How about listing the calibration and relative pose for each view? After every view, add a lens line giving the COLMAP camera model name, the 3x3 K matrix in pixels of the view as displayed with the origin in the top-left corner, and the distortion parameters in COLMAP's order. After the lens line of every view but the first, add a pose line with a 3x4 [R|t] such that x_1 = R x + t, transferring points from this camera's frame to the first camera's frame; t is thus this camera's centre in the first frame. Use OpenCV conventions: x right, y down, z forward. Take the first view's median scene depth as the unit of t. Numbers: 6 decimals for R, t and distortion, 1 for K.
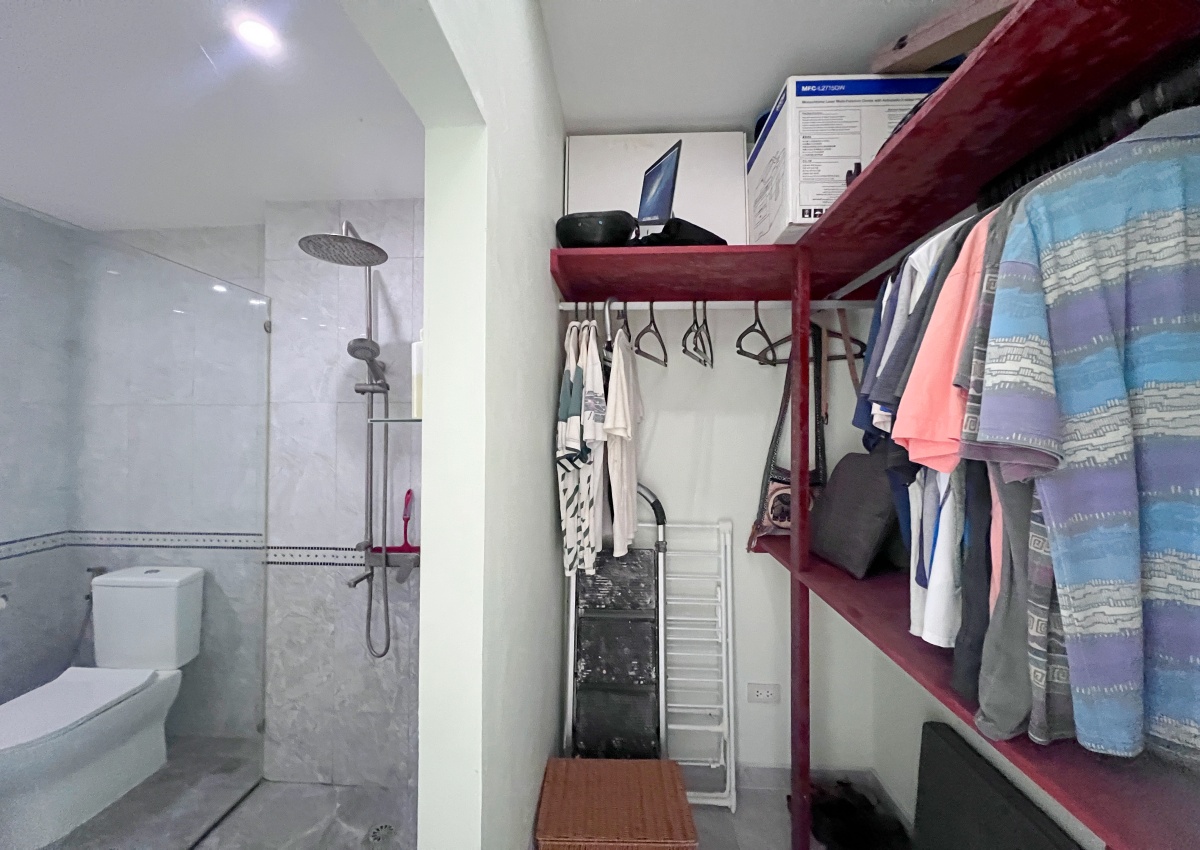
lens RADIAL K [[480.6, 0, 597.7], [0, 480.6, 423.0], [0, 0, 1]] dist [-0.001387, 0.000182]
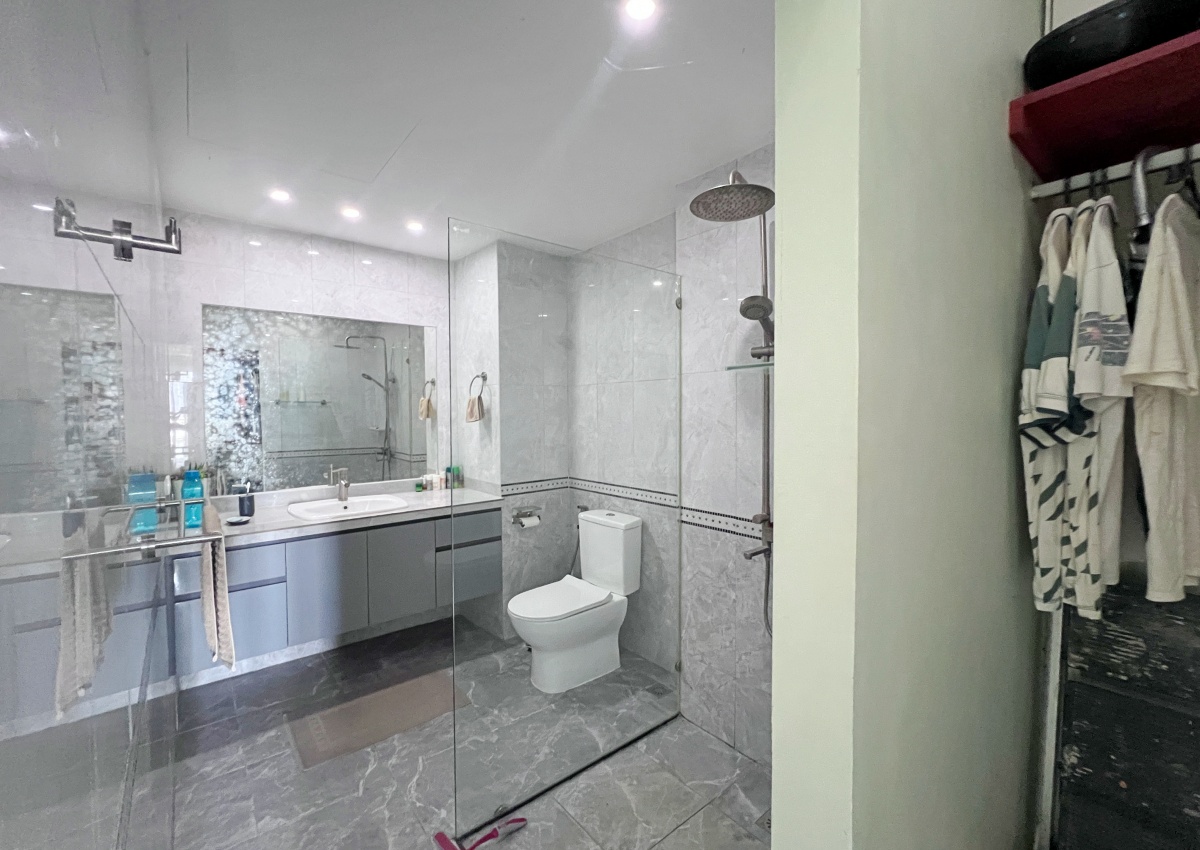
lens RADIAL K [[498.8, 0, 605.7], [0, 498.8, 425.8], [0, 0, 1]] dist [-0.001337, 0.000176]
pose [[0.684465, 0.012936, -0.728931, 0.018893], [0.016811, 0.999297, 0.033520, 0.033705], [0.728852, -0.035197, 0.683766, 0.108545]]
